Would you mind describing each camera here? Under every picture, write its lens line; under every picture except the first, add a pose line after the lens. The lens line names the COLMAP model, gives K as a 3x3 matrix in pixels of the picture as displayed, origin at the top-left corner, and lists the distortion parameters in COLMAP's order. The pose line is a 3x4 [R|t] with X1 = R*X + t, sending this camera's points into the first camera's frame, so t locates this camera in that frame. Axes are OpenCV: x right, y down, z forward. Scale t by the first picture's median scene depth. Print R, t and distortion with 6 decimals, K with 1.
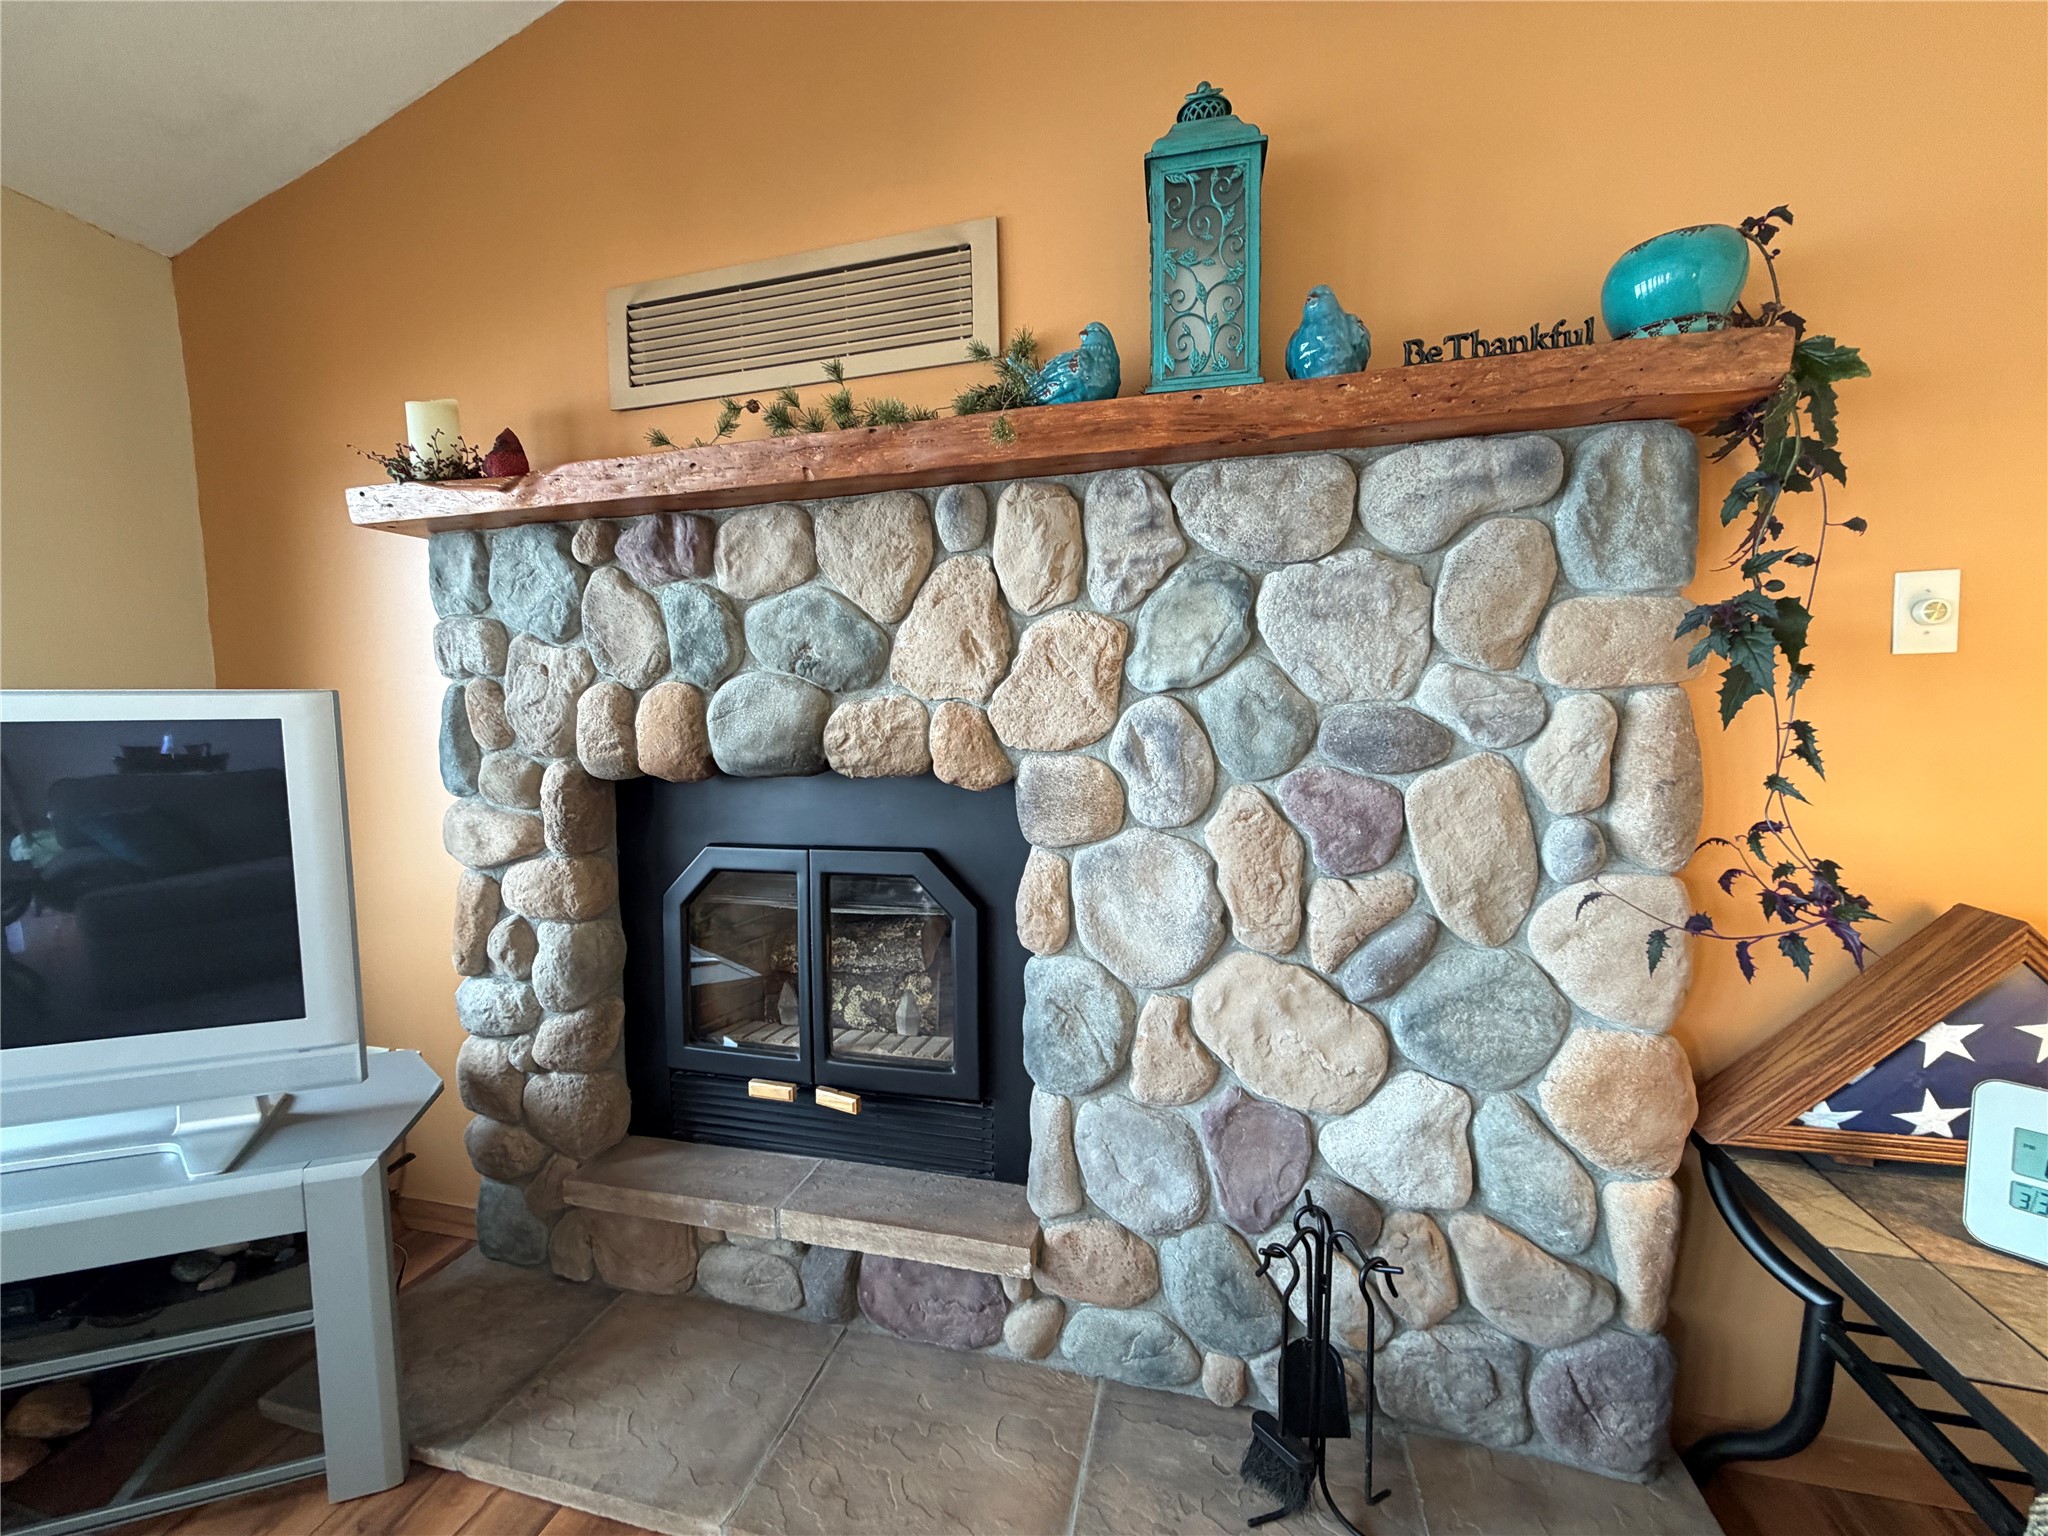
lens RADIAL K [[815.6, 0, 1021.5], [0, 815.6, 769.4], [0, 0, 1]] dist [0.000680, -0.000151]
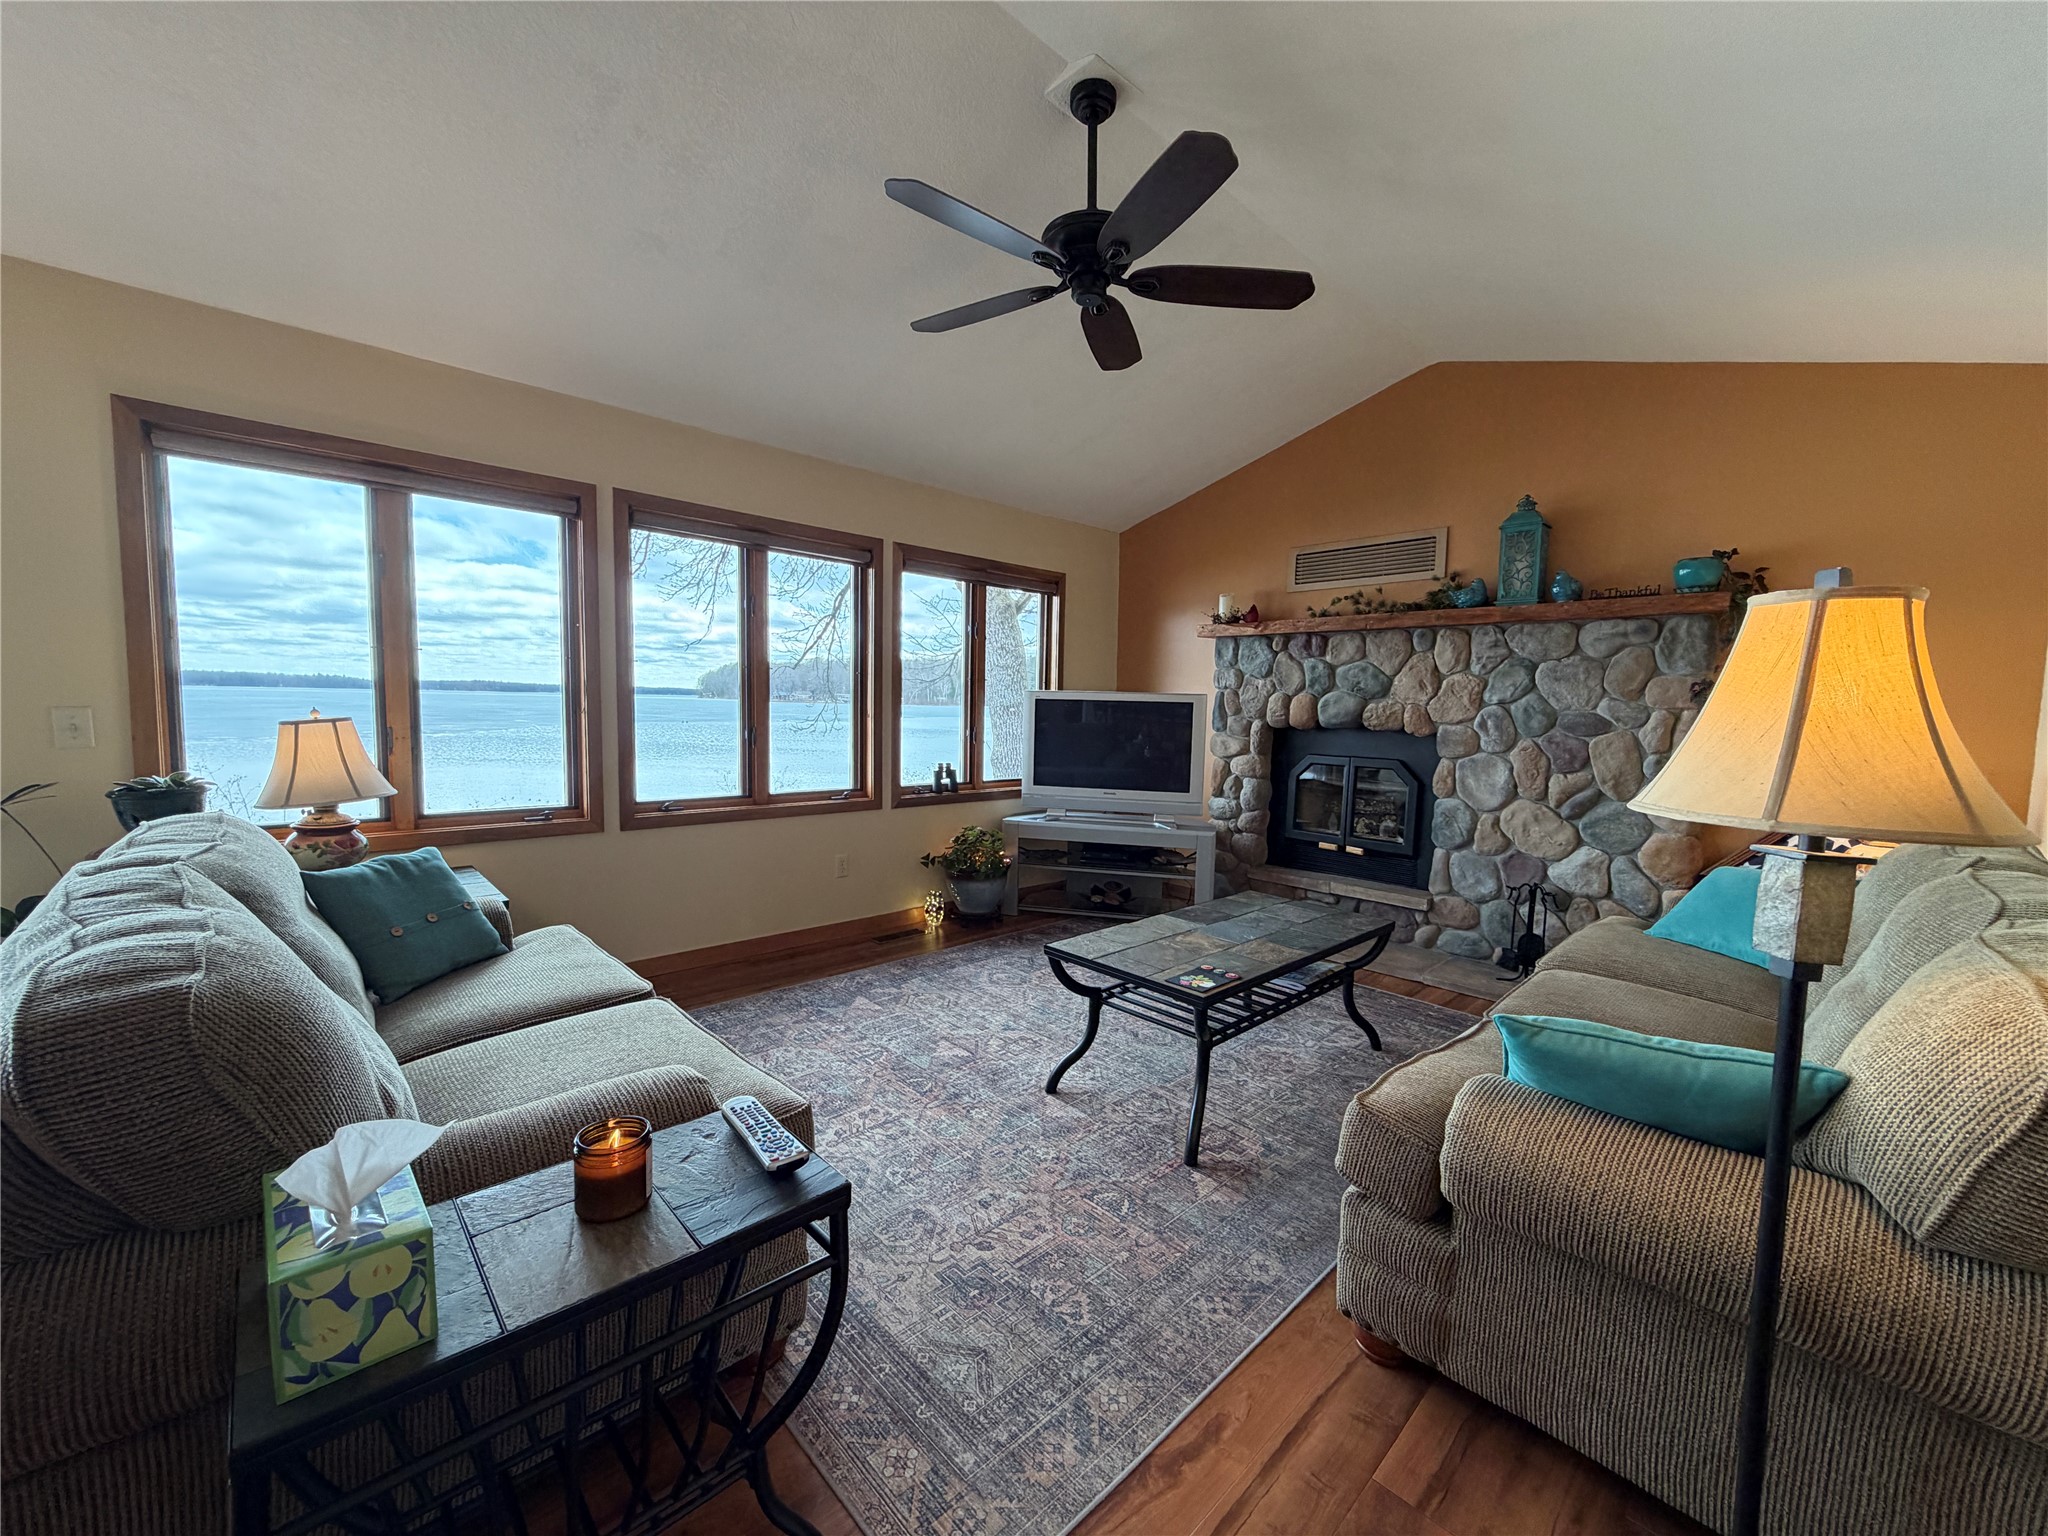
lens RADIAL K [[815.6, 0, 1021.5], [0, 815.6, 769.4], [0, 0, 1]] dist [0.000680, -0.000151]
pose [[0.850787, 0.078160, -0.519665, 0.258155], [-0.071162, 0.996904, 0.033434, 0.151335], [0.520670, 0.008535, 0.853715, -2.235017]]
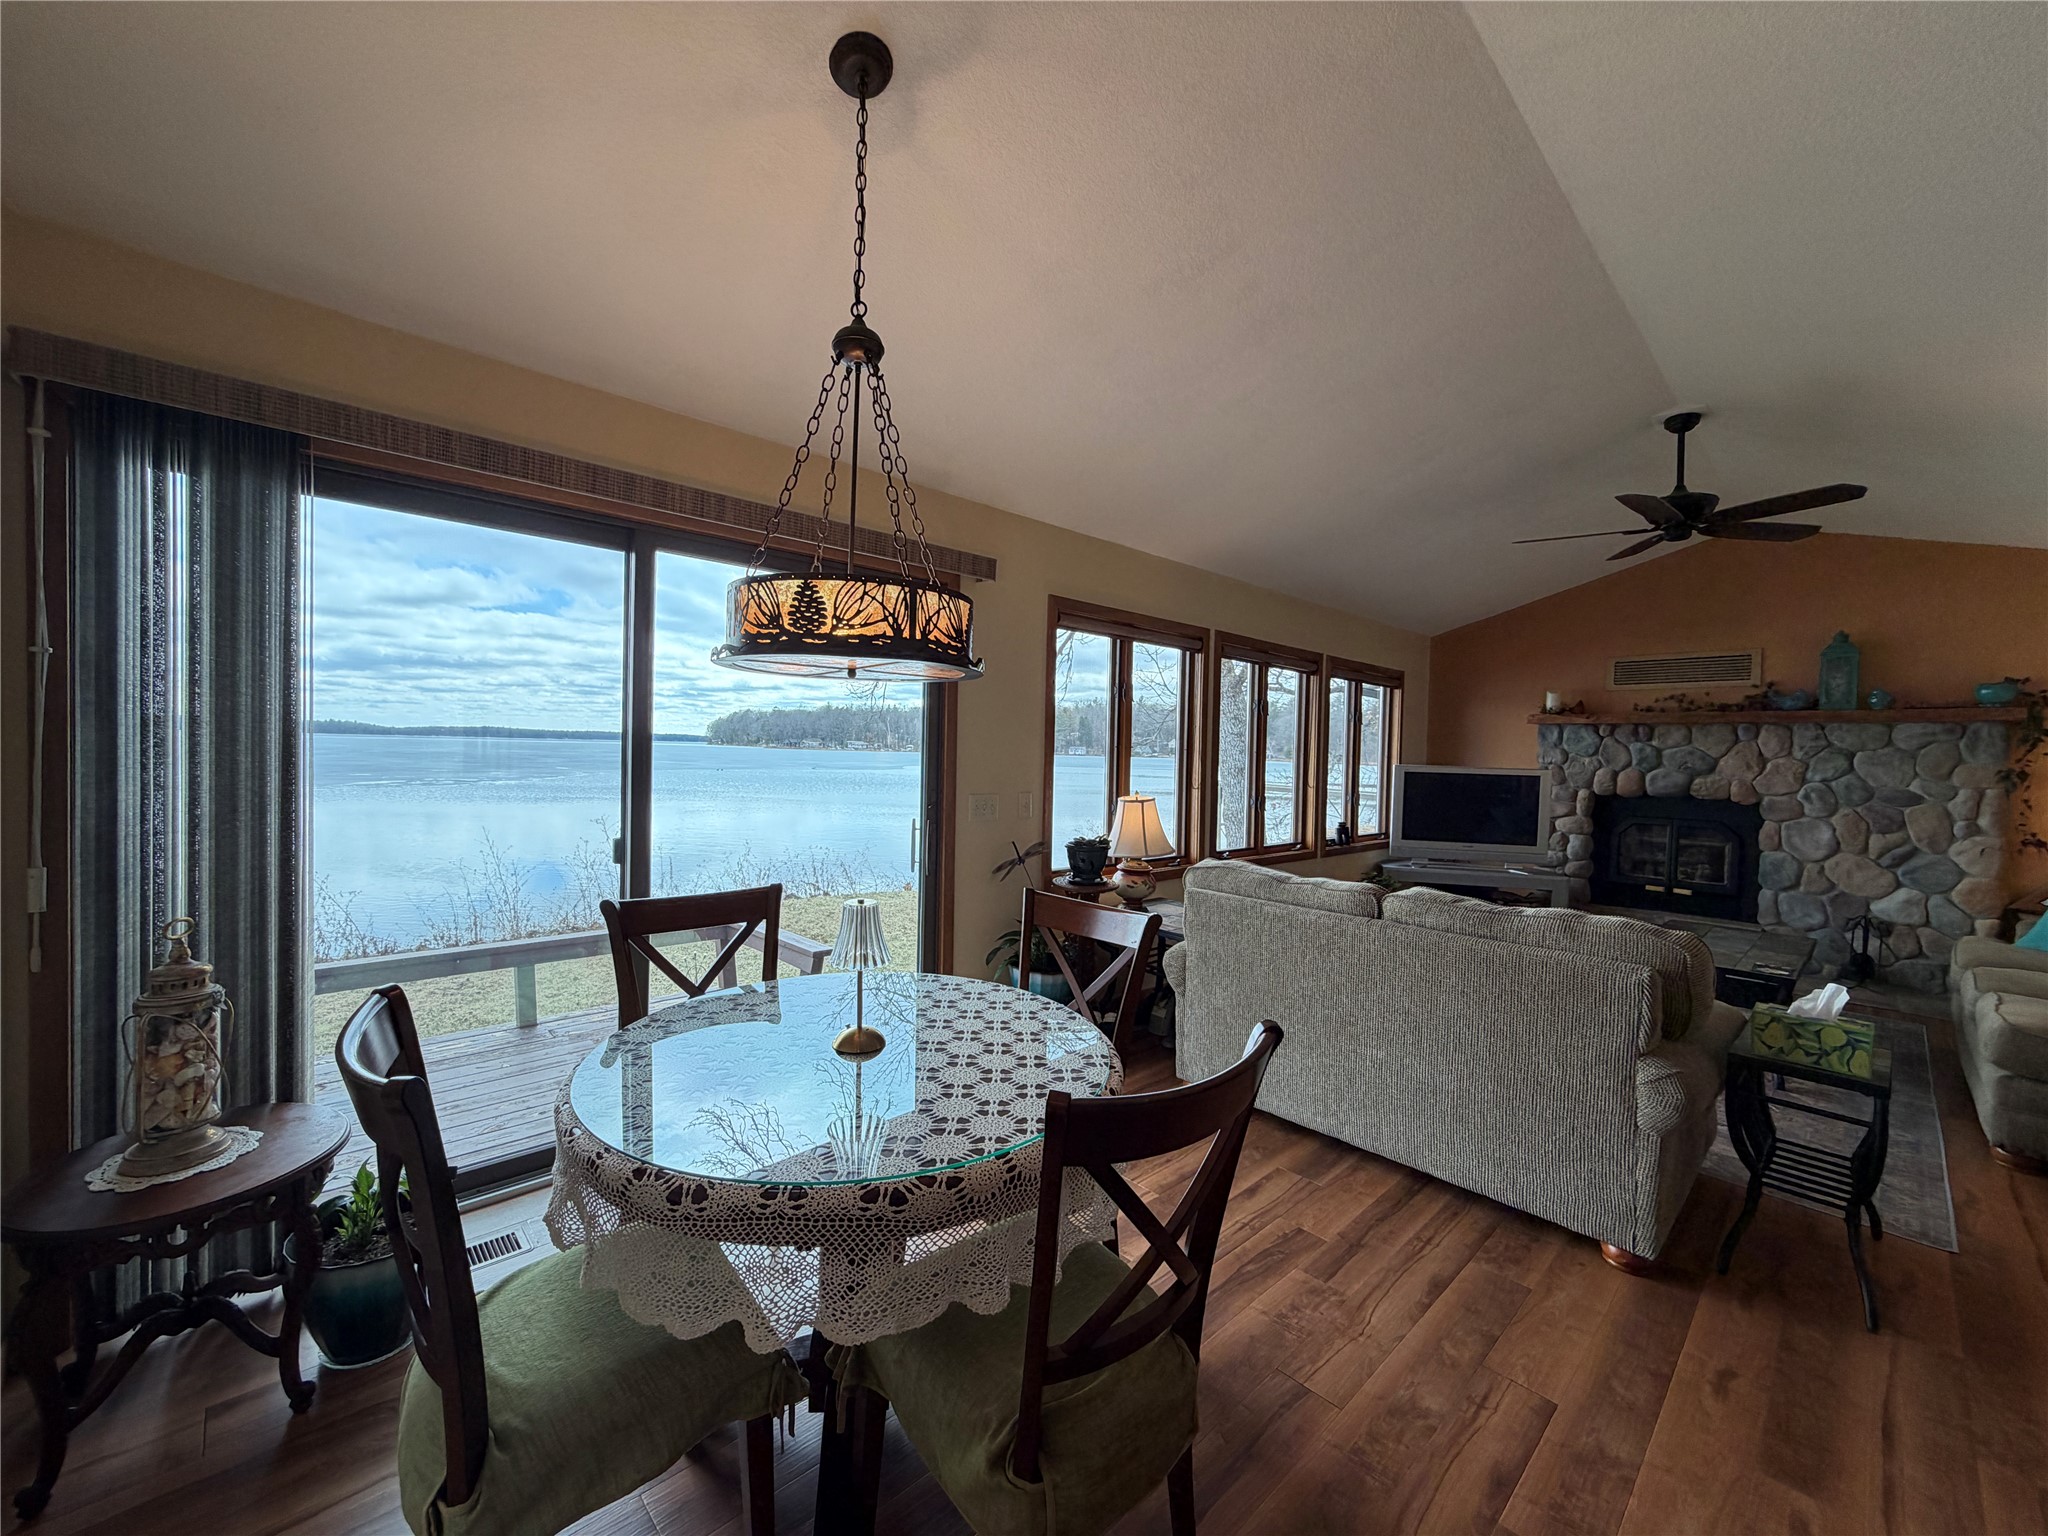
lens RADIAL K [[826.4, 0, 1020.0], [0, 826.4, 770.1], [0, 0, 1]] dist [0.003995, 0.000276]
pose [[0.851211, 0.051200, -0.522320, -0.965267], [-0.074286, 0.996964, -0.023336, 0.216189], [0.519539, 0.058665, 0.852430, -4.179630]]
